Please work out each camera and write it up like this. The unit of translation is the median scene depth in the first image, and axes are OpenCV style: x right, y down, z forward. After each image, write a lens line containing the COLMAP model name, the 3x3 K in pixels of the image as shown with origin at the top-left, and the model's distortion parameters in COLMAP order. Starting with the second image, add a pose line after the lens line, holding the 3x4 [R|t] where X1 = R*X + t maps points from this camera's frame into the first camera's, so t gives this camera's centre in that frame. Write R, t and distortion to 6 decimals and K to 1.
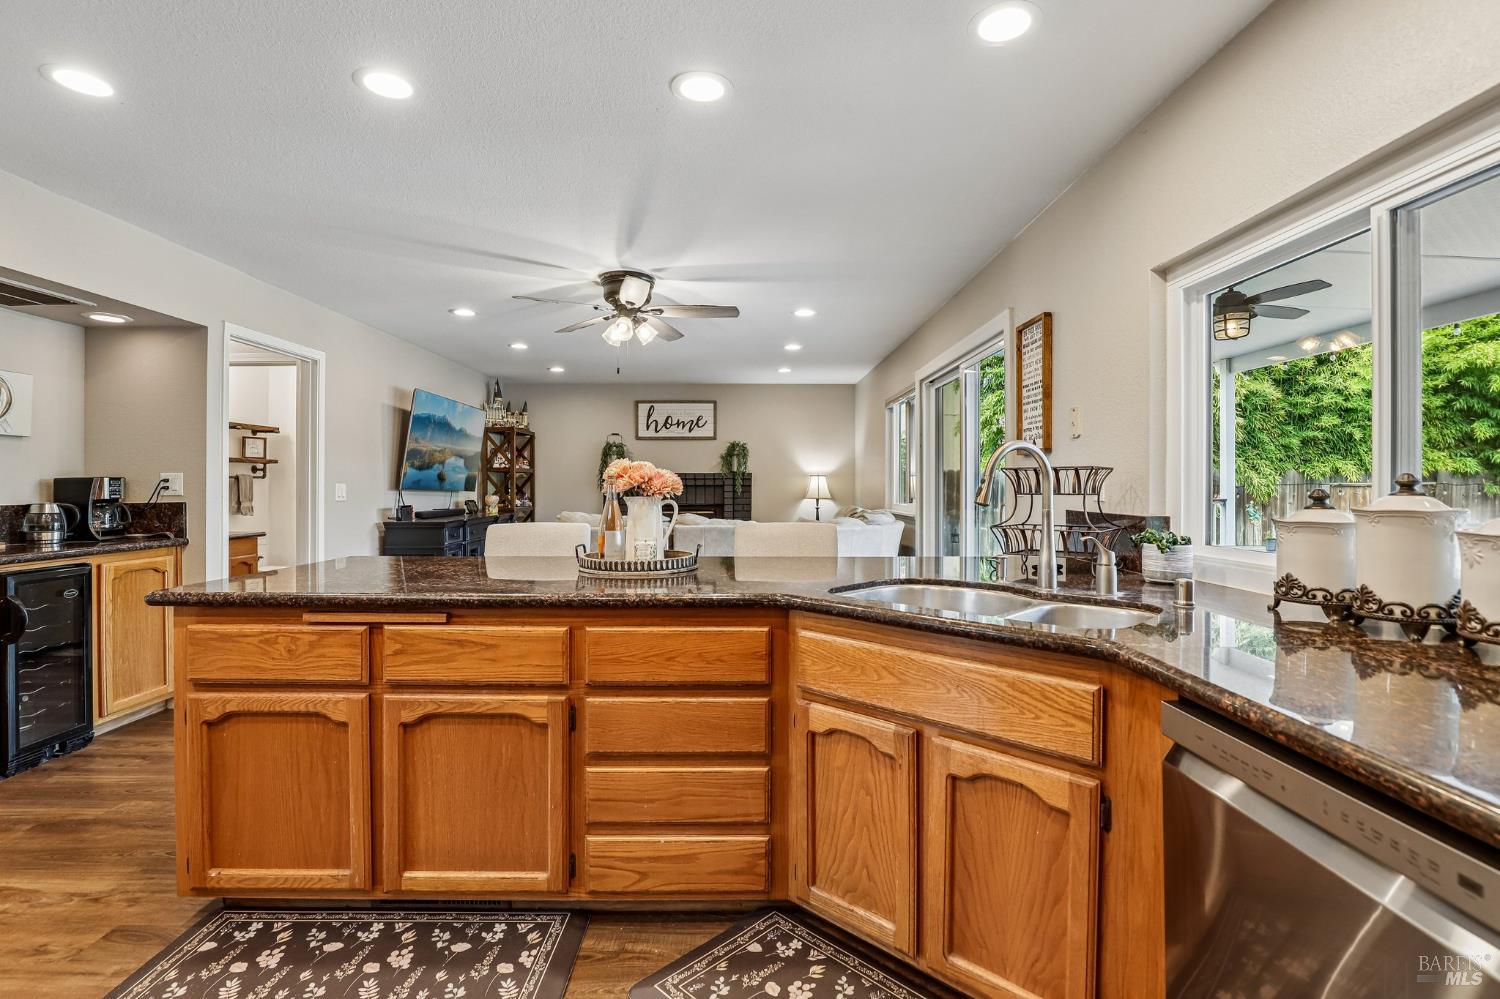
lens RADIAL K [[699.5, 0, 748.7], [0, 699.5, 488.3], [0, 0, 1]] dist [-0.011179, 0.004921]
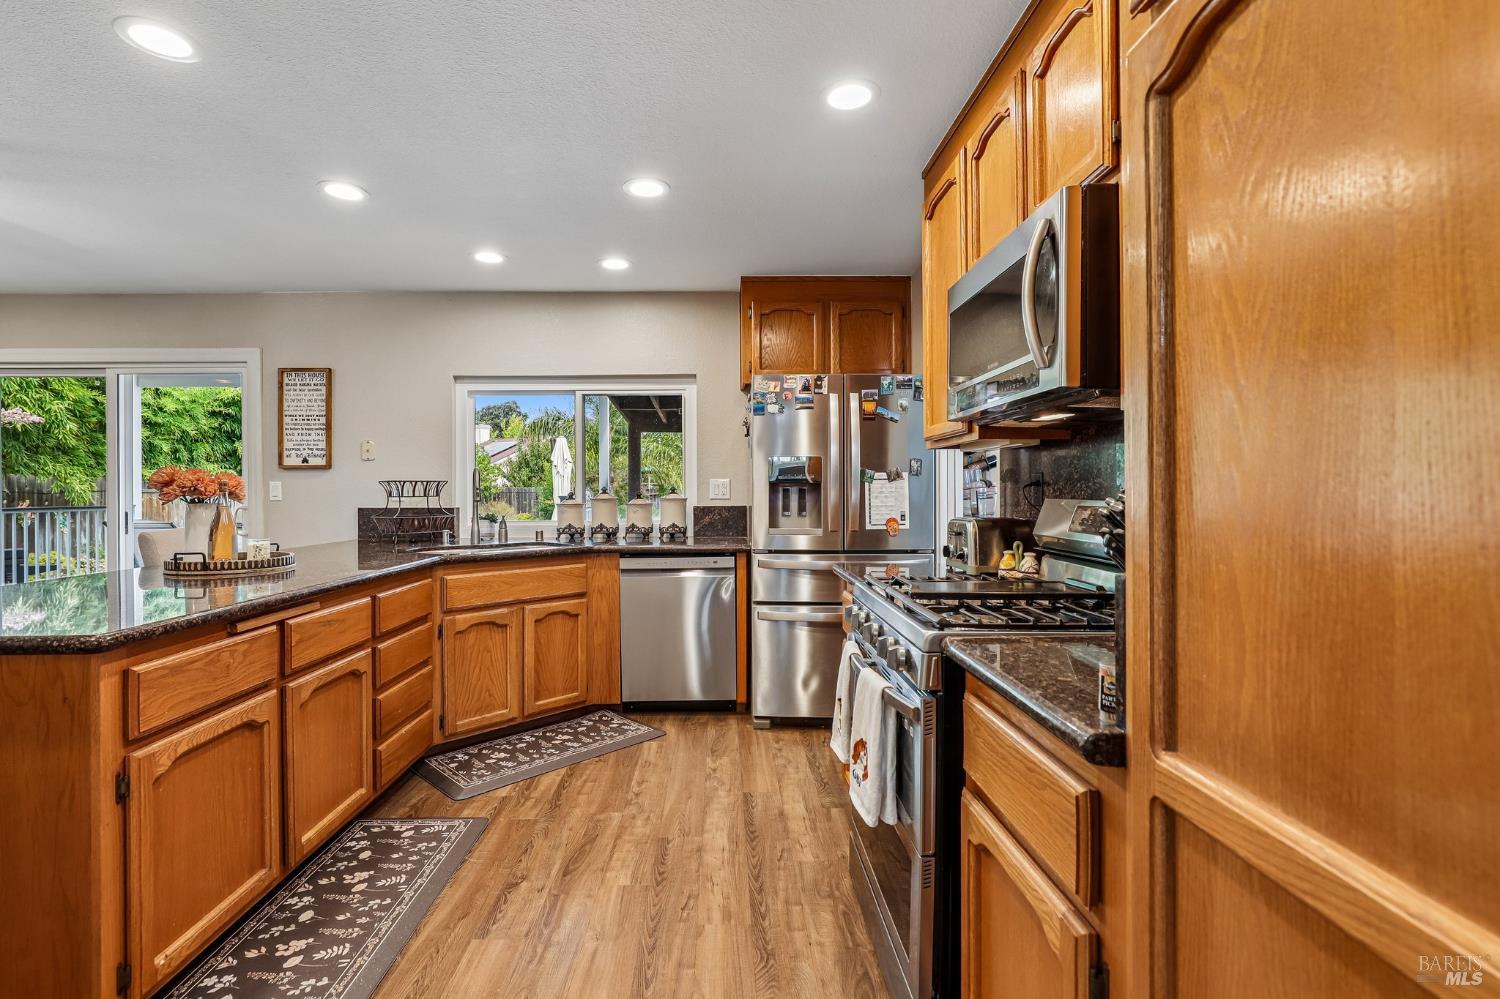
lens RADIAL K [[699.5, 0, 737.5], [0, 699.5, 493.3], [0, 0, 1]] dist [-0.011179, 0.004921]
pose [[-0.015219, -0.006430, 0.999864, -0.741756], [0.006322, 0.999959, 0.006527, -0.000853], [-0.999864, 0.006420, -0.015177, 0.148815]]
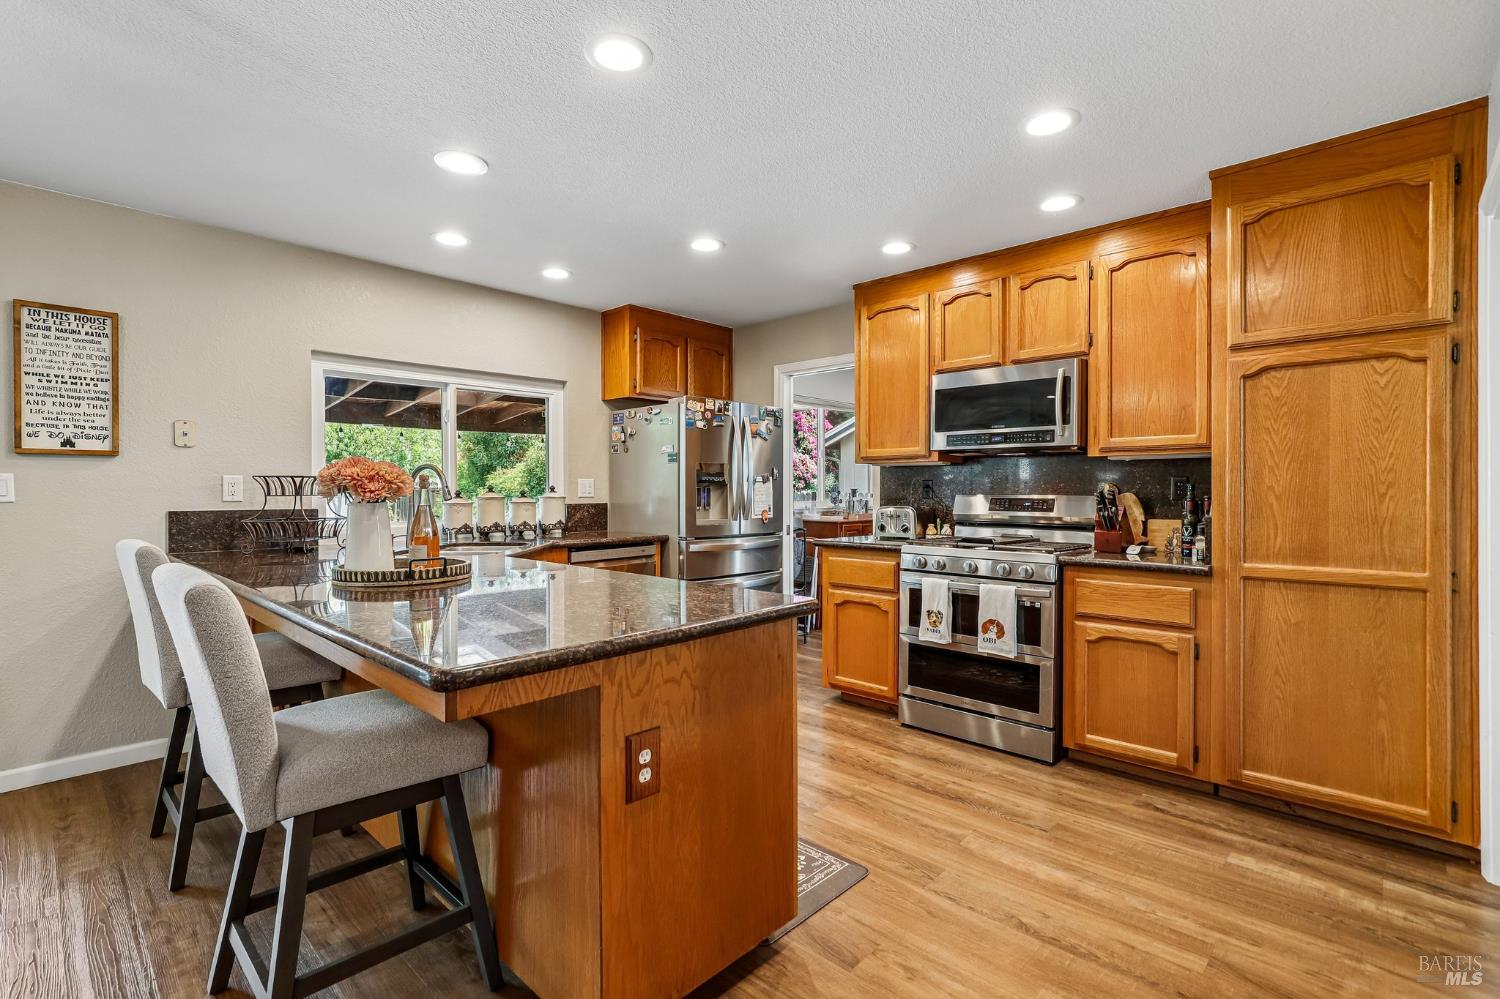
lens RADIAL K [[699.5, 0, 735.5], [0, 699.5, 498.7], [0, 0, 1]] dist [-0.011179, 0.004921]
pose [[-0.724576, -0.011906, 0.689092, -0.666749], [-0.000187, 0.999854, 0.017079, -0.002916], [-0.689195, 0.012246, -0.724472, 0.825577]]
